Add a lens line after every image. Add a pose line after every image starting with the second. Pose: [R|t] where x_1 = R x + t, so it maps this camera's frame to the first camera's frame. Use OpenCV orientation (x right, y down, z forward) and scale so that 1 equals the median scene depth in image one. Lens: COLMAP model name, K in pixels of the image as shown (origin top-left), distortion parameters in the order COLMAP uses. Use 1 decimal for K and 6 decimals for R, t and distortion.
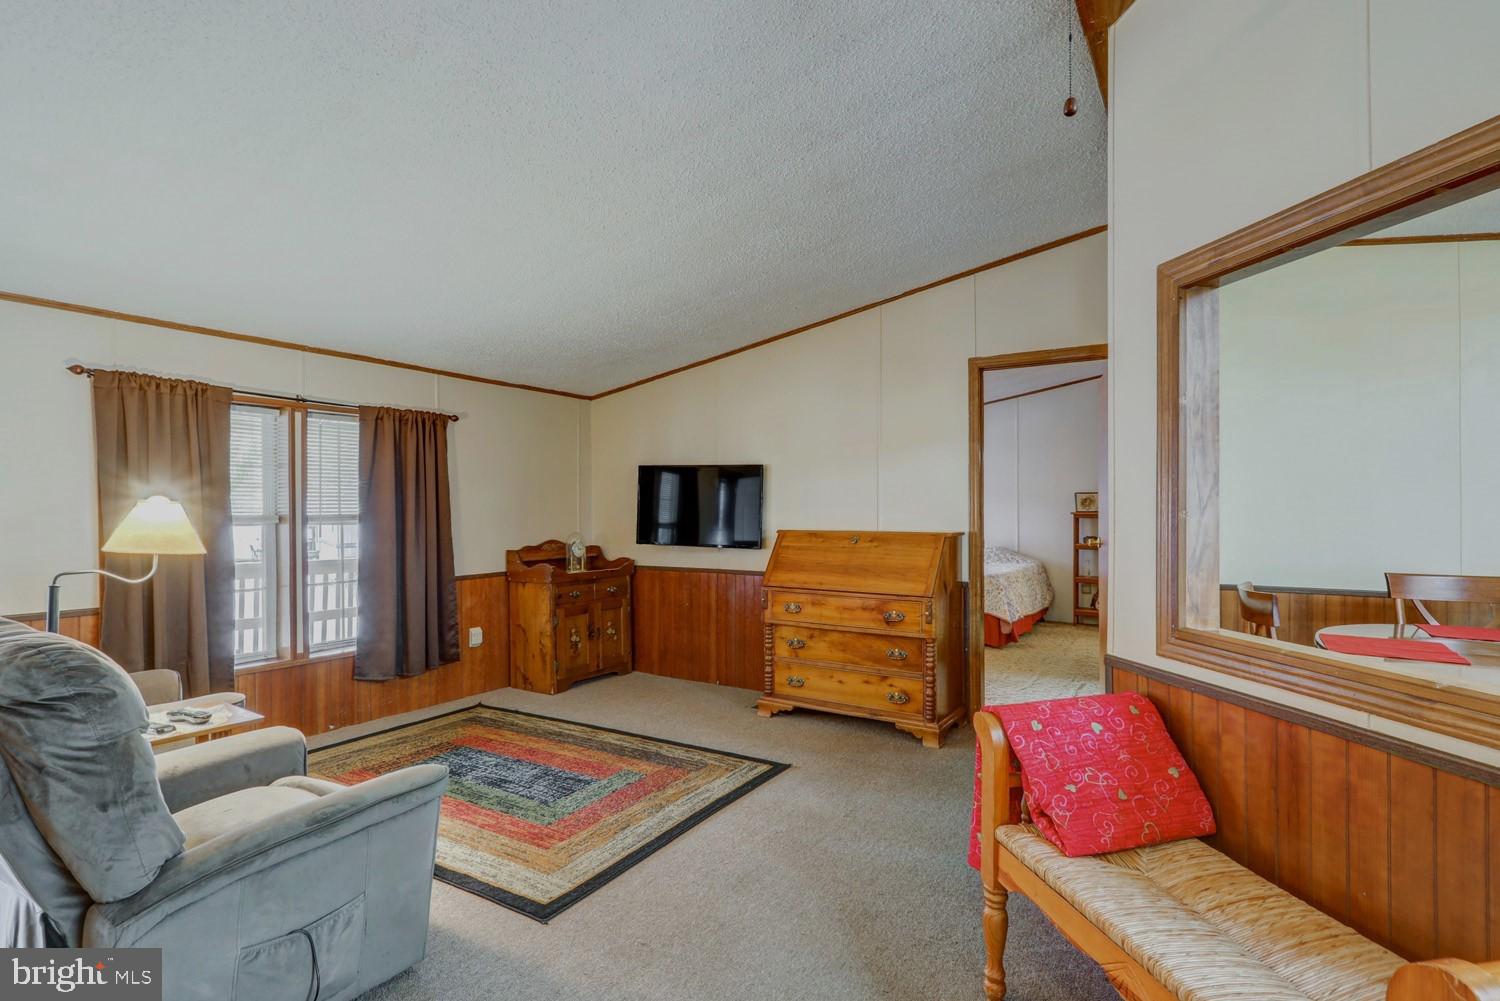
lens RADIAL K [[710.8, 0, 751.6], [0, 710.8, 511.5], [0, 0, 1]] dist [-0.001562, -0.000330]
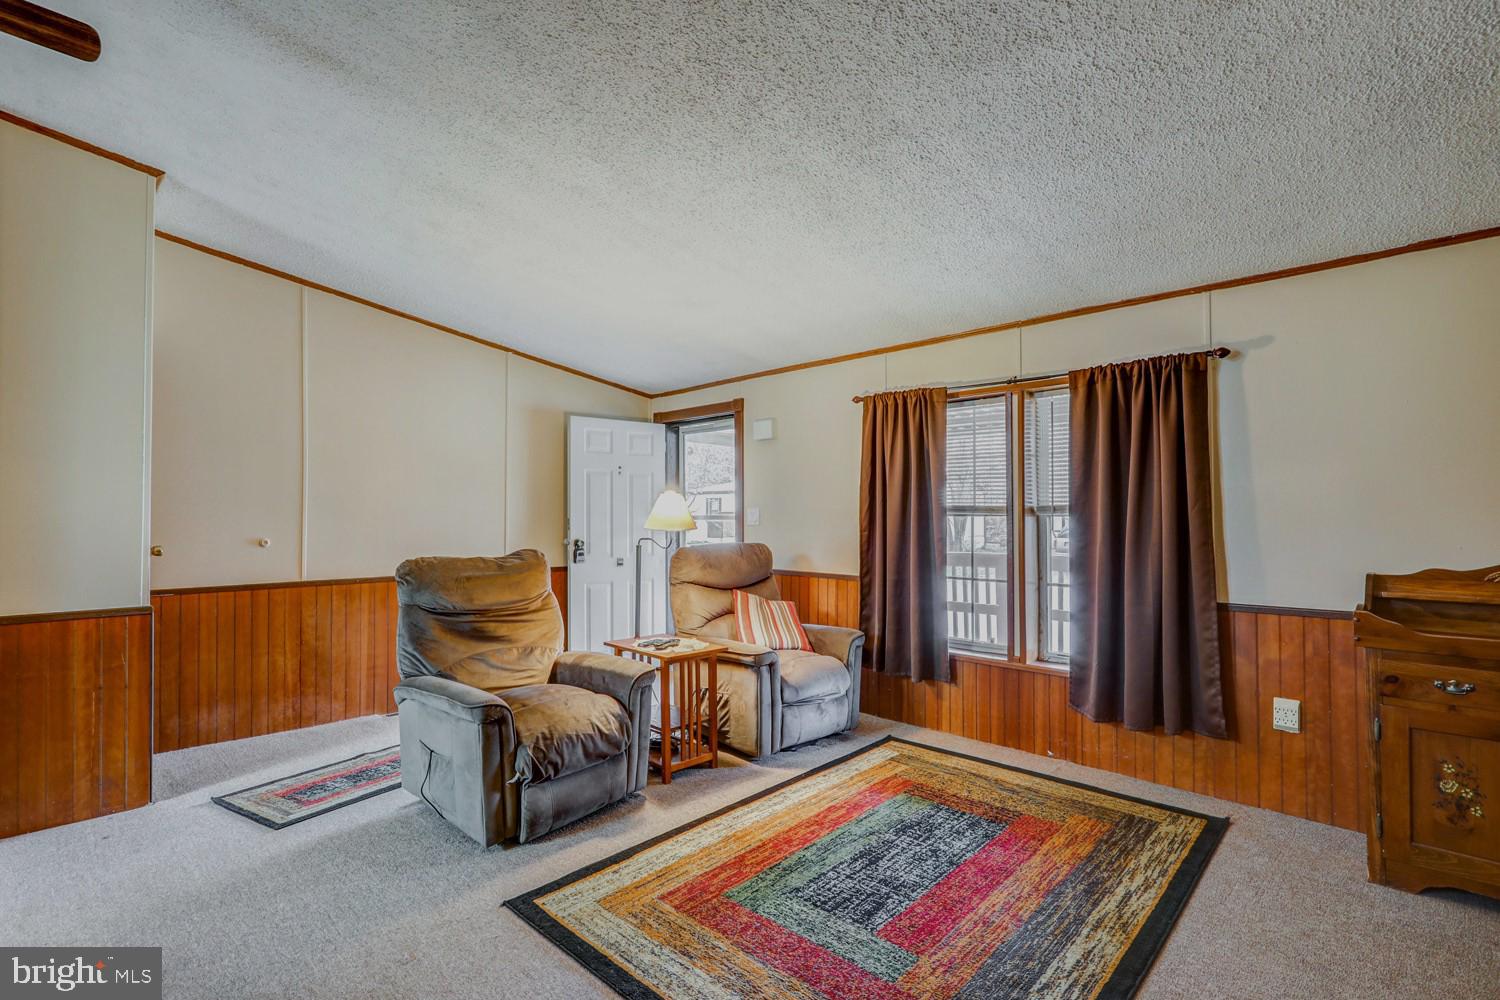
lens RADIAL K [[718.8, 0, 743.2], [0, 718.8, 497.8], [0, 0, 1]] dist [0.000544, -0.000075]
pose [[-0.214948, -0.015323, -0.976505, 0.334191], [0.001283, 0.999872, -0.015972, 0.008691], [0.976625, -0.004687, -0.214901, 0.807951]]
